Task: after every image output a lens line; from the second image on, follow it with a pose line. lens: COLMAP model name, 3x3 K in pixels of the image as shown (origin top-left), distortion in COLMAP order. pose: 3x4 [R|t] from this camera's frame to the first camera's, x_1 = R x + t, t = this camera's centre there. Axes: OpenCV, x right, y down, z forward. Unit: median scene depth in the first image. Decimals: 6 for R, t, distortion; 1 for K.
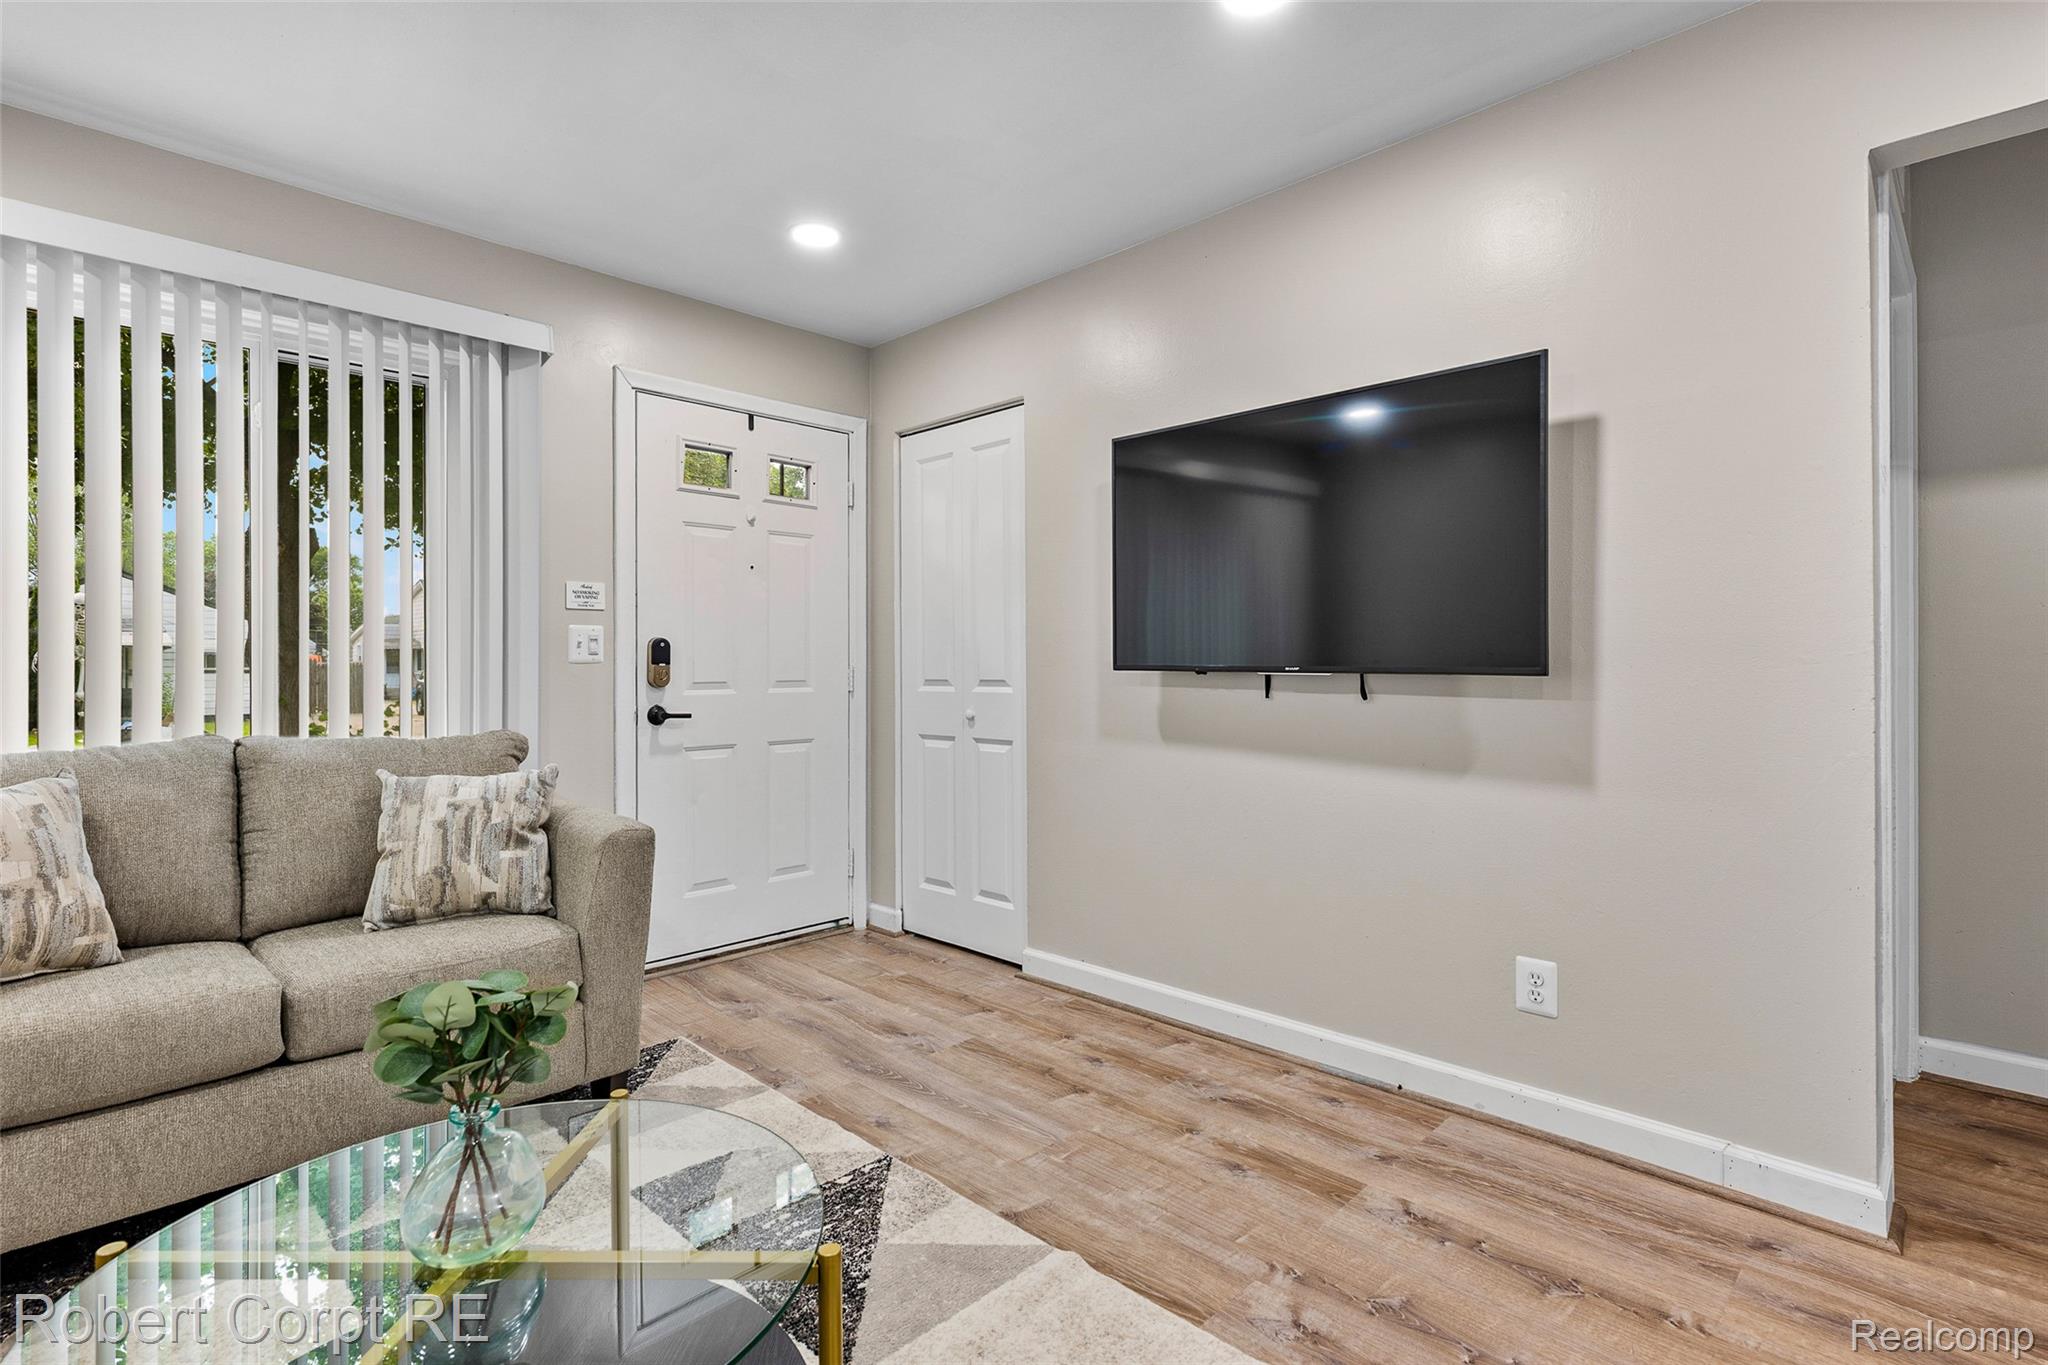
lens RADIAL K [[985.4, 0, 1024.3], [0, 985.4, 668.4], [0, 0, 1]] dist [0.000192, 0.000154]
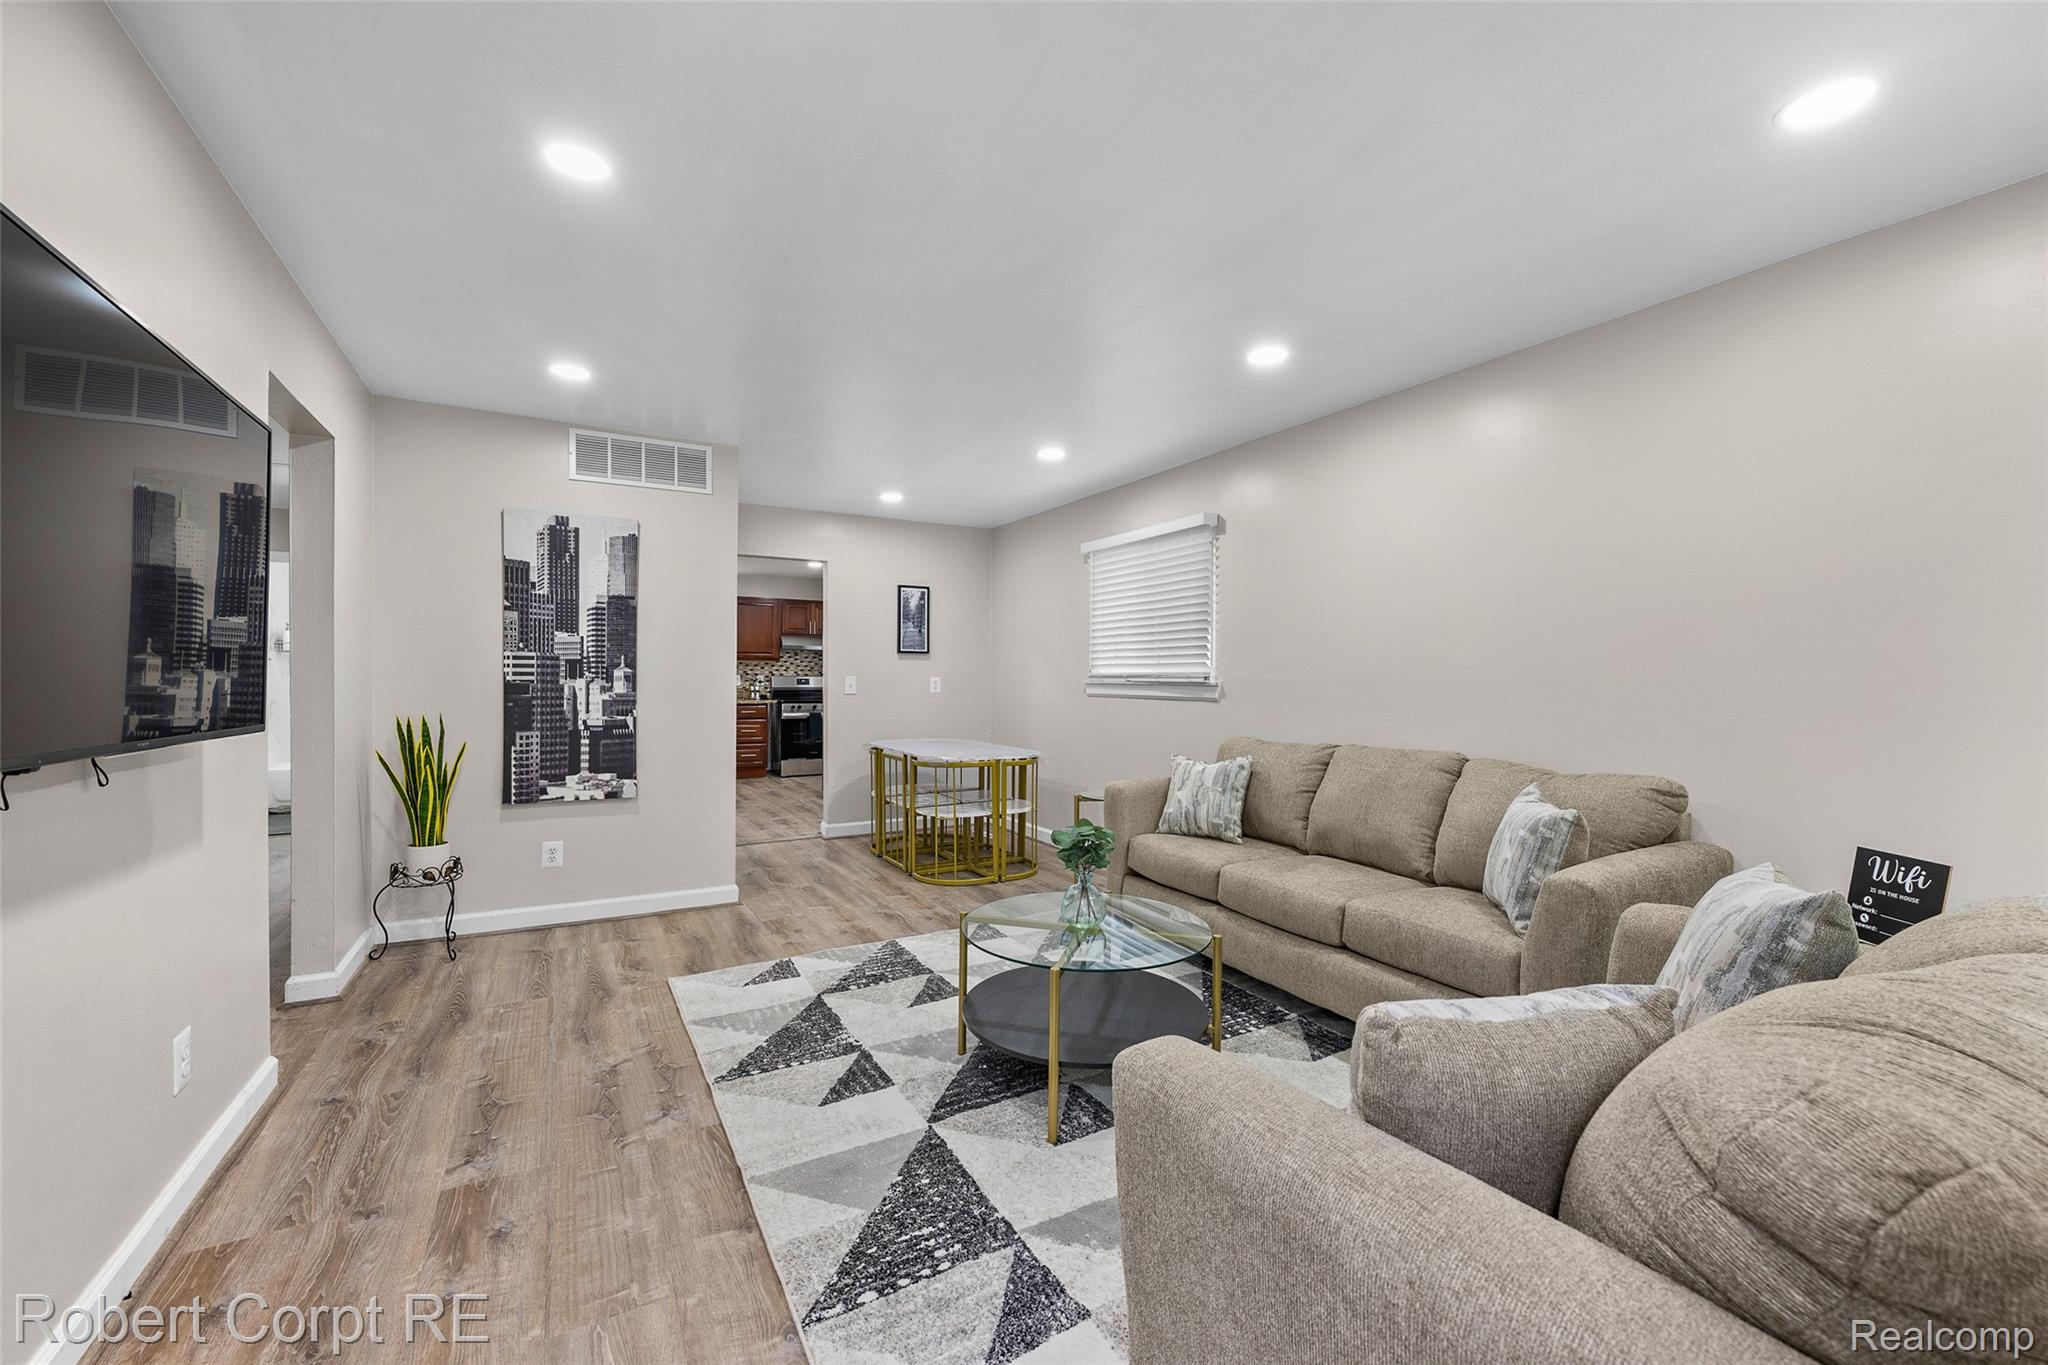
lens RADIAL K [[816.0, 0, 1018.8], [0, 816.0, 680.6], [0, 0, 1]] dist [-0.003349, 0.001229]
pose [[-0.960636, -0.006925, 0.277725, -0.554157], [-0.005309, 0.999964, 0.006570, -0.064003], [-0.277761, 0.004837, -0.960638, 1.781980]]
